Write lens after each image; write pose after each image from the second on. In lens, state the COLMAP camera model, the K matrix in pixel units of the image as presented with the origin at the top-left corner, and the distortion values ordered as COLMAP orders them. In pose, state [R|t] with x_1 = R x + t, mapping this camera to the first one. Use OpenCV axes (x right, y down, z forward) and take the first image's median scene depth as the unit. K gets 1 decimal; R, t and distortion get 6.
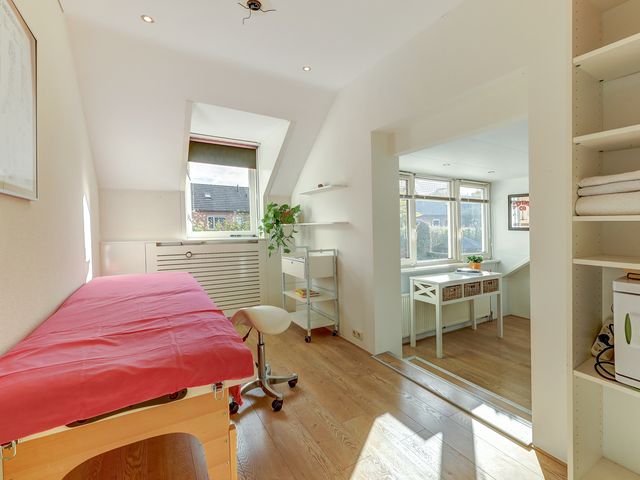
lens RADIAL K [[302.5, 0, 323.4], [0, 302.5, 228.6], [0, 0, 1]] dist [0.000340, -0.000295]
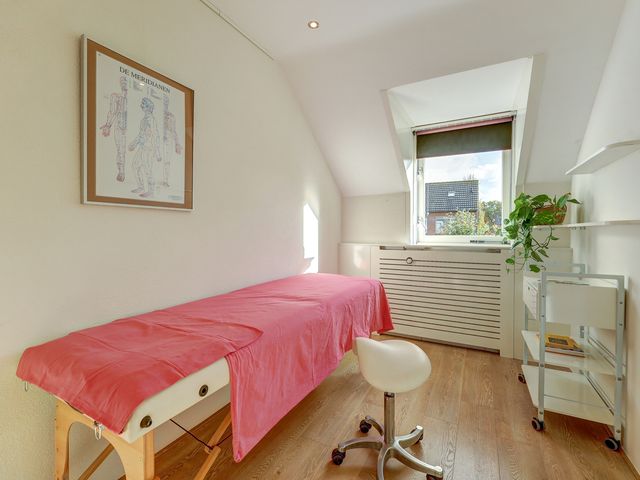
lens RADIAL K [[294.3, 0, 320.0], [0, 294.3, 240.0], [0, 0, 1]] dist [0.000692, -0.000317]
pose [[0.513348, 0.028346, -0.857712, 0.178743], [-0.004425, 0.999528, 0.030385, -0.002171], [0.858169, -0.011803, 0.513231, 0.307530]]
